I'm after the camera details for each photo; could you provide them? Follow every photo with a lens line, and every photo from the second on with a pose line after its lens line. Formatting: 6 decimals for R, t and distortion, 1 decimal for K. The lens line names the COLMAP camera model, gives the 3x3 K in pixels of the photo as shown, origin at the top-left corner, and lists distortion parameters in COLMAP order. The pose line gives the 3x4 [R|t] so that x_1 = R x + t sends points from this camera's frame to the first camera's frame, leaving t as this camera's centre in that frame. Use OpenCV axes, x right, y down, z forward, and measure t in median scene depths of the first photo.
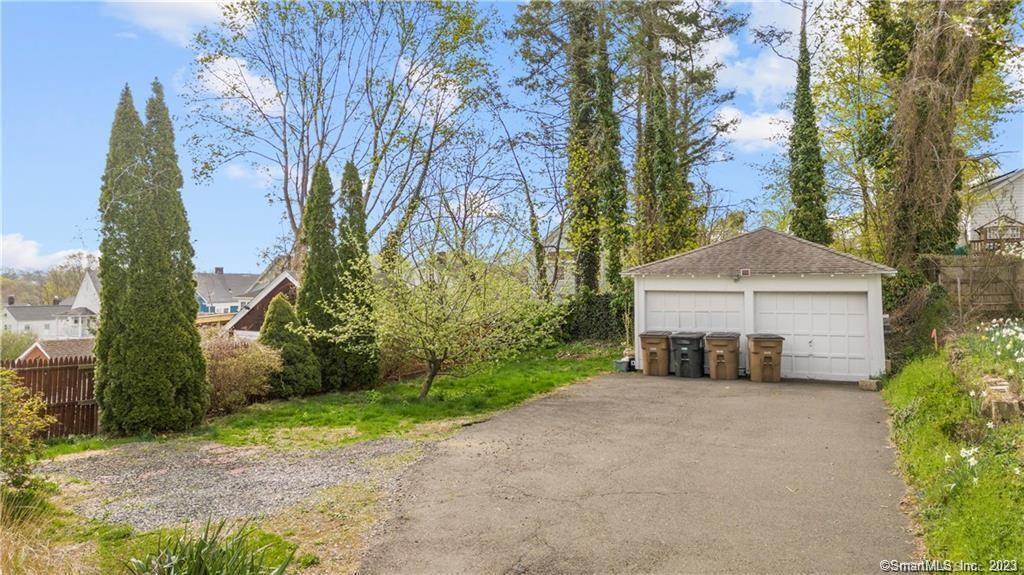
lens RADIAL K [[709.2, 0, 524.8], [0, 709.2, 288.1], [0, 0, 1]] dist [0.037320, -0.000961]
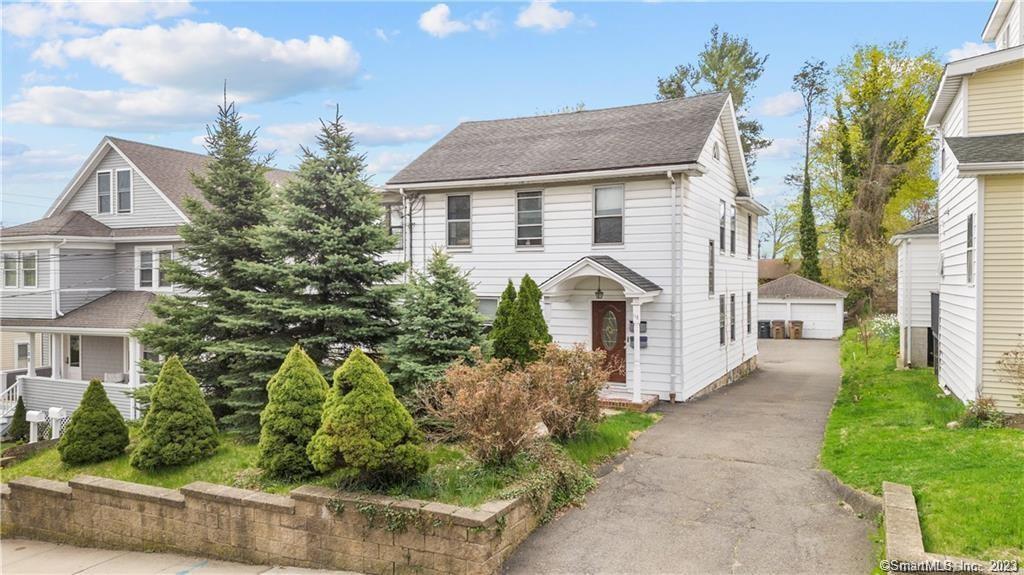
lens RADIAL K [[709.2, 0, 524.8], [0, 709.2, 288.1], [0, 0, 1]] dist [0.037320, -0.000961]
pose [[0.999925, -0.011436, 0.004305, -0.599610], [0.011471, 0.999902, -0.008085, -0.037825], [-0.004213, 0.008134, 0.999958, -1.446145]]
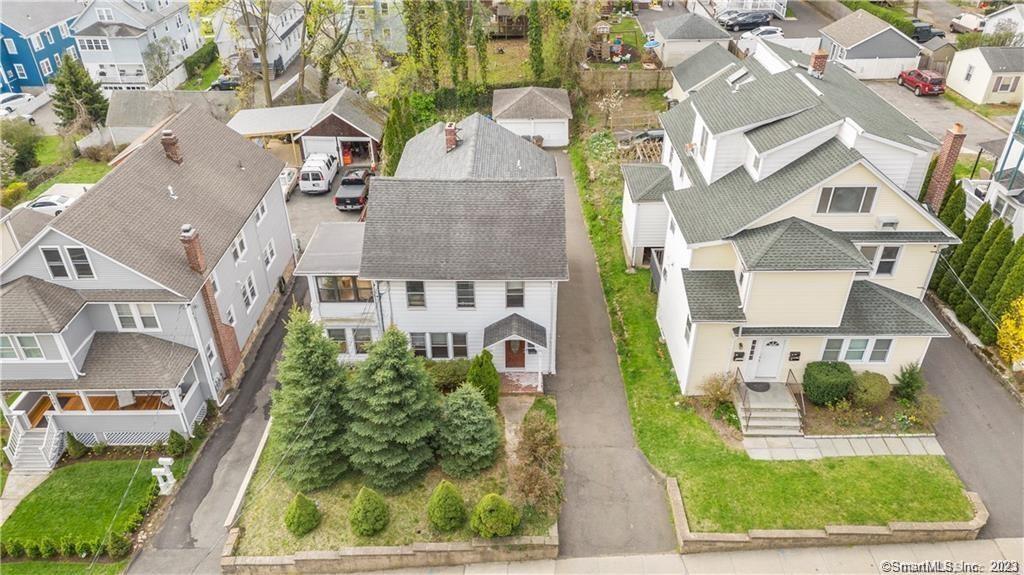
lens RADIAL K [[709.2, 0, 524.8], [0, 709.2, 288.1], [0, 0, 1]] dist [0.037320, -0.000961]
pose [[0.898634, -0.240370, 0.366986, -1.074772], [0.012000, 0.849689, 0.527147, -1.041256], [-0.438534, -0.469309, 0.766444, -1.768030]]
